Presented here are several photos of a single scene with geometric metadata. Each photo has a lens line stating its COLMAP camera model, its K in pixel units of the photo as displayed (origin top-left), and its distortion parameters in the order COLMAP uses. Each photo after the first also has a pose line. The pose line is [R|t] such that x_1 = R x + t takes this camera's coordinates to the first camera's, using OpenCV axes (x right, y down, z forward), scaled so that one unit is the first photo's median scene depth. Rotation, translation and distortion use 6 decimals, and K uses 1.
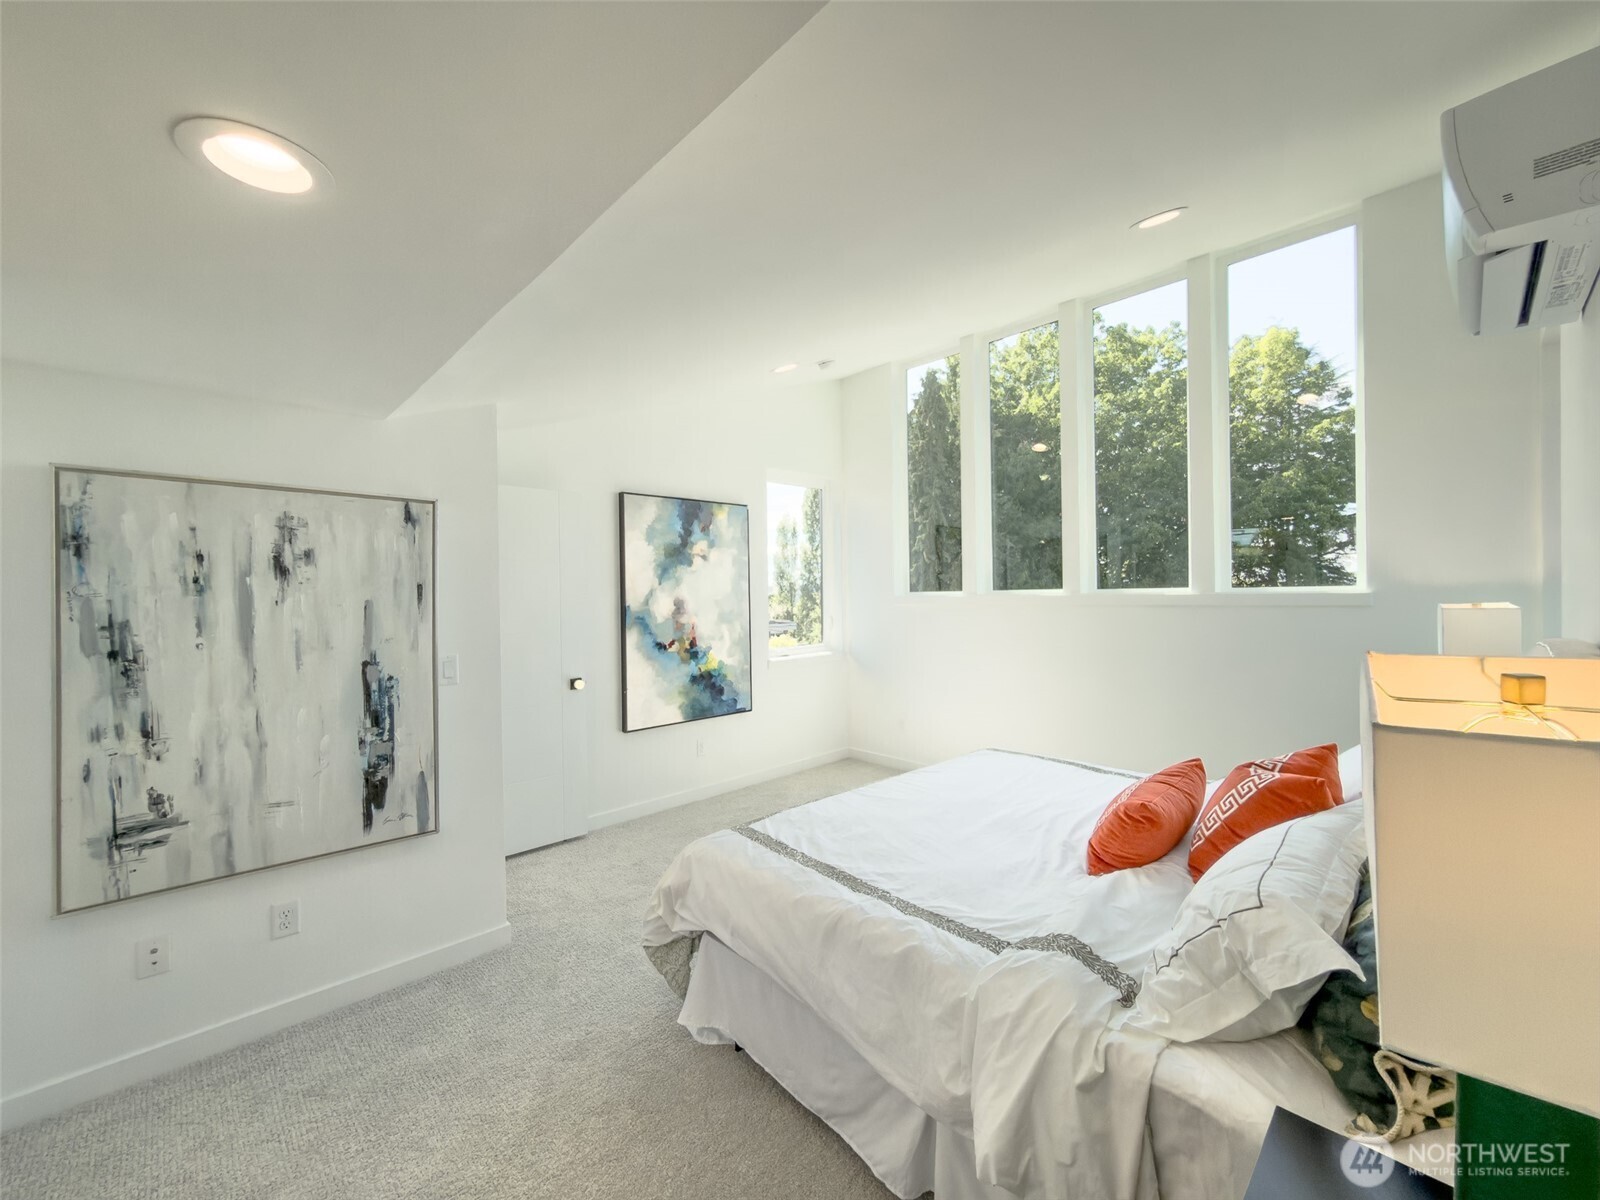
lens RADIAL K [[634.7, 0, 803.0], [0, 634.7, 594.4], [0, 0, 1]] dist [0.001574, 0.000161]
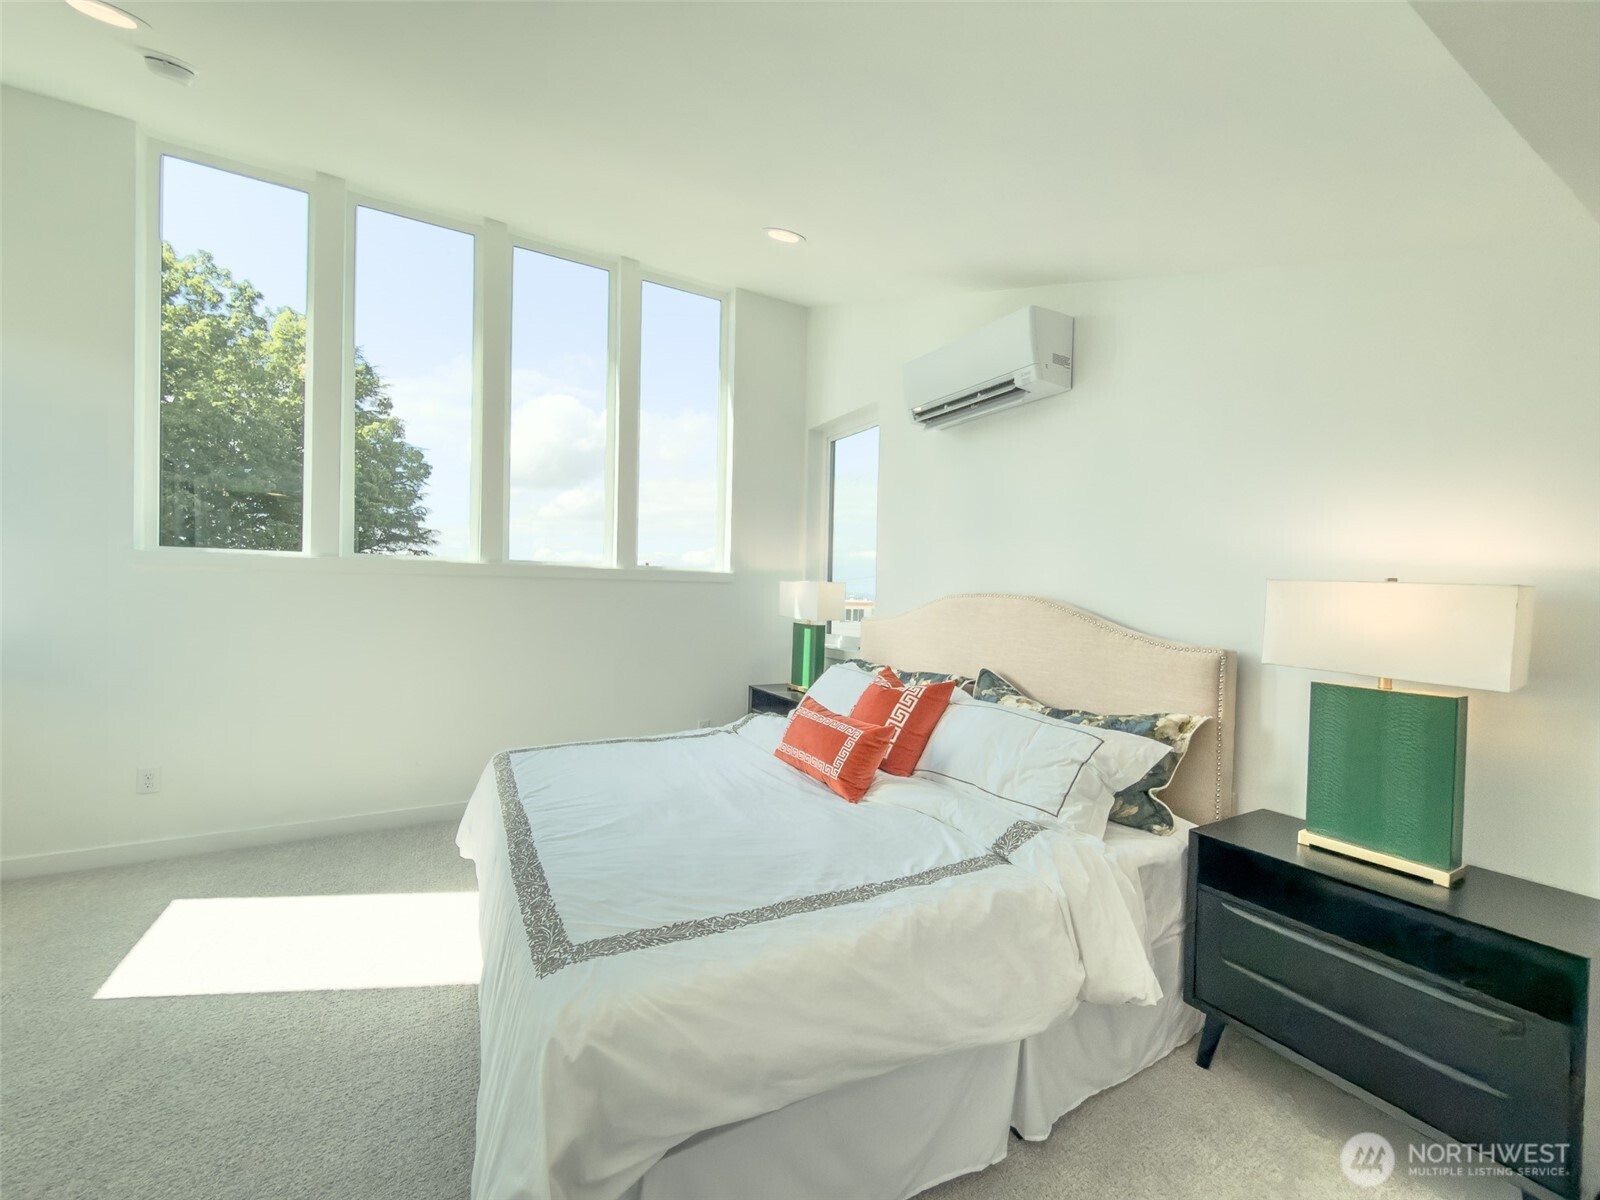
lens RADIAL K [[634.7, 0, 802.2], [0, 634.7, 602.4], [0, 0, 1]] dist [0.001574, 0.000161]
pose [[0.253870, 0.001756, 0.967237, -0.603815], [-0.024736, 0.999683, 0.004677, 0.075258], [-0.966922, -0.025113, 0.253833, 0.745377]]
